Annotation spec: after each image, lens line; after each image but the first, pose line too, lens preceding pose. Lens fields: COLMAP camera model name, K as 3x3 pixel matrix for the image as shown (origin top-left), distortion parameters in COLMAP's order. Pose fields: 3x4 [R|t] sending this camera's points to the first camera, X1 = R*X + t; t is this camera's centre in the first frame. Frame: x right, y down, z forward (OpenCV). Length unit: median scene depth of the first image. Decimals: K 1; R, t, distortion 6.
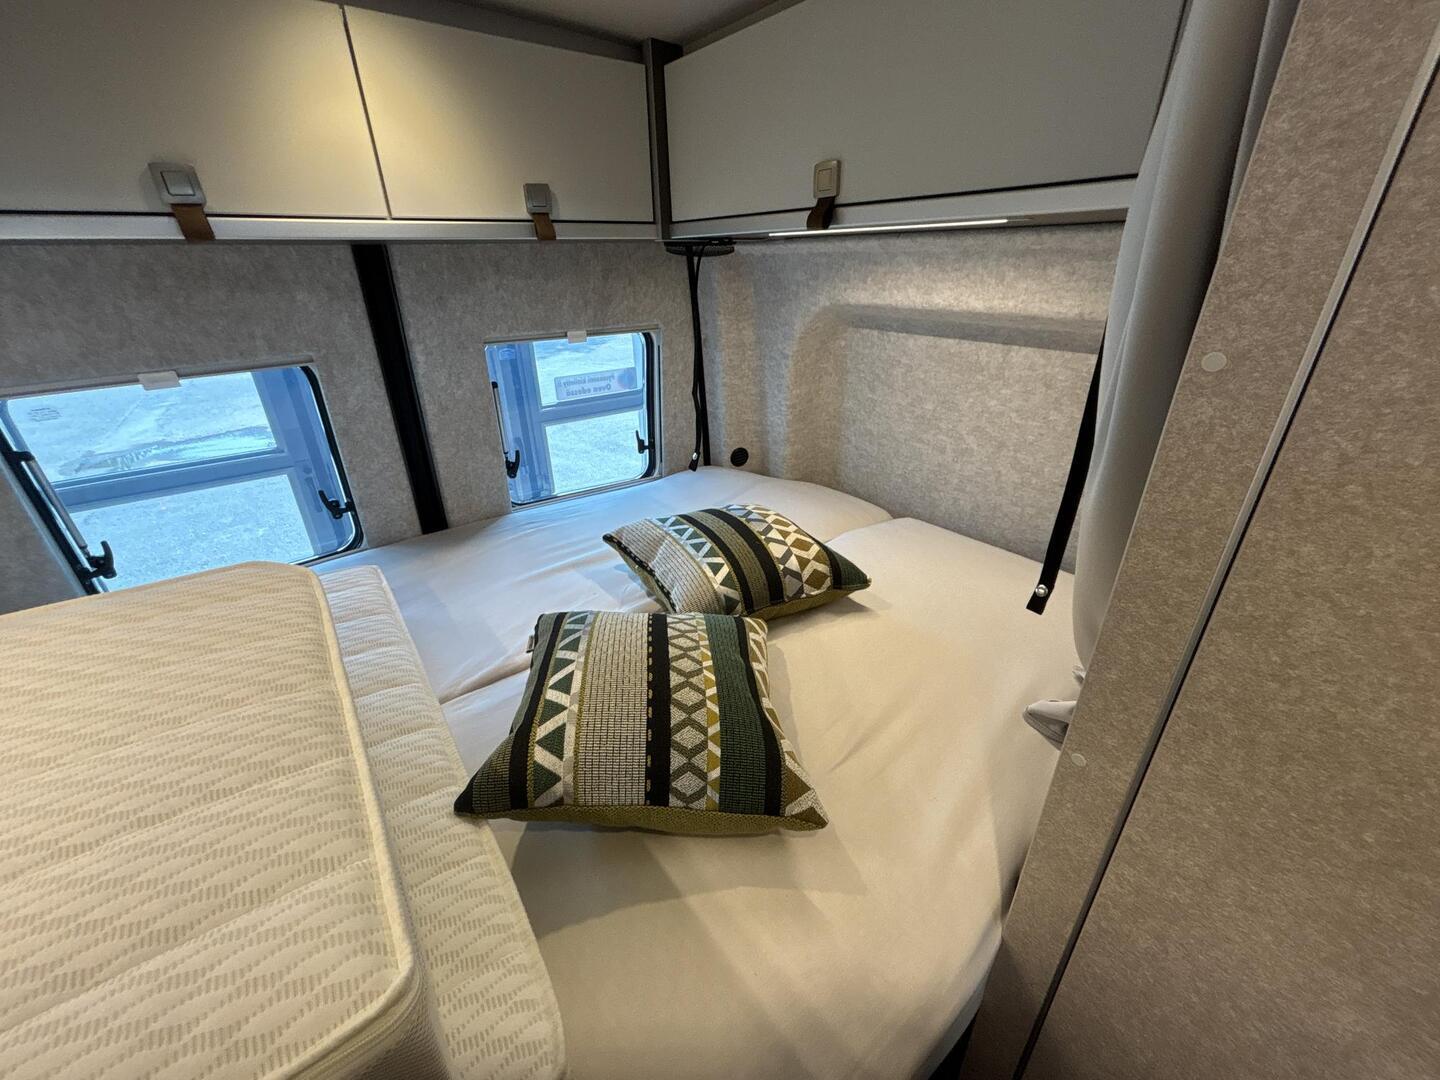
lens RADIAL K [[581.9, 0, 720.0], [0, 581.9, 540.0], [0, 0, 1]] dist [0.024206, -0.016869]
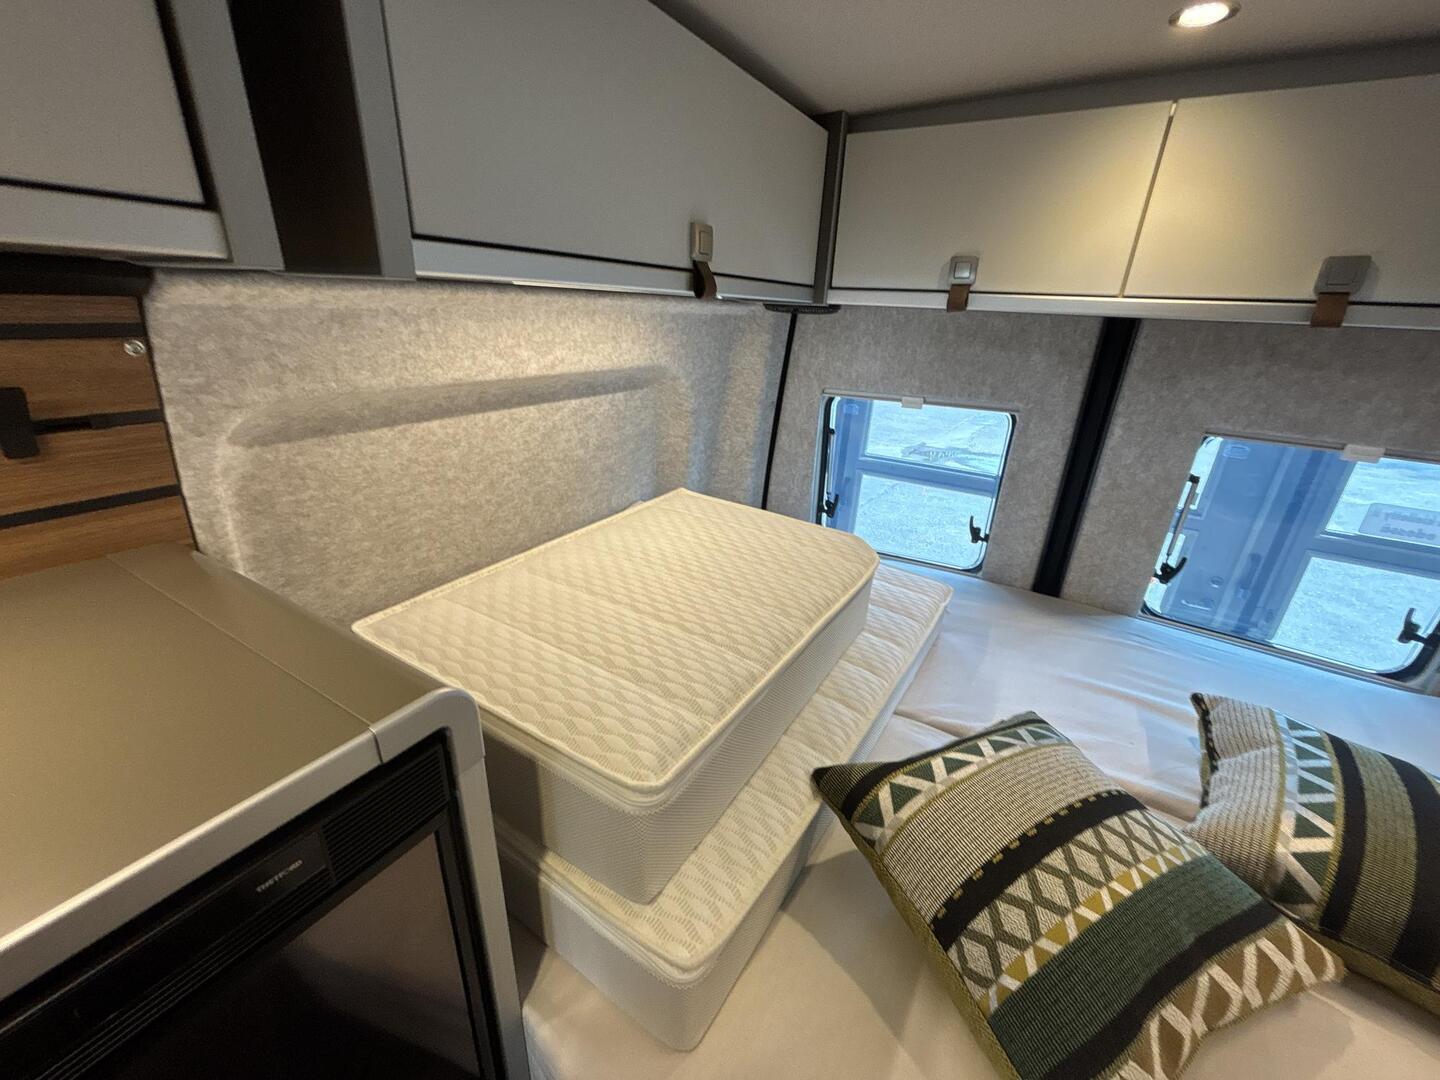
lens RADIAL K [[590.8, 0, 720.0], [0, 590.8, 540.0], [0, 0, 1]] dist [-0.002201, 0.000486]
pose [[0.343093, 0.378849, -0.859512, 0.209684], [-0.451741, 0.868832, 0.202634, -0.068865], [0.823539, 0.318755, 0.469232, 0.076148]]
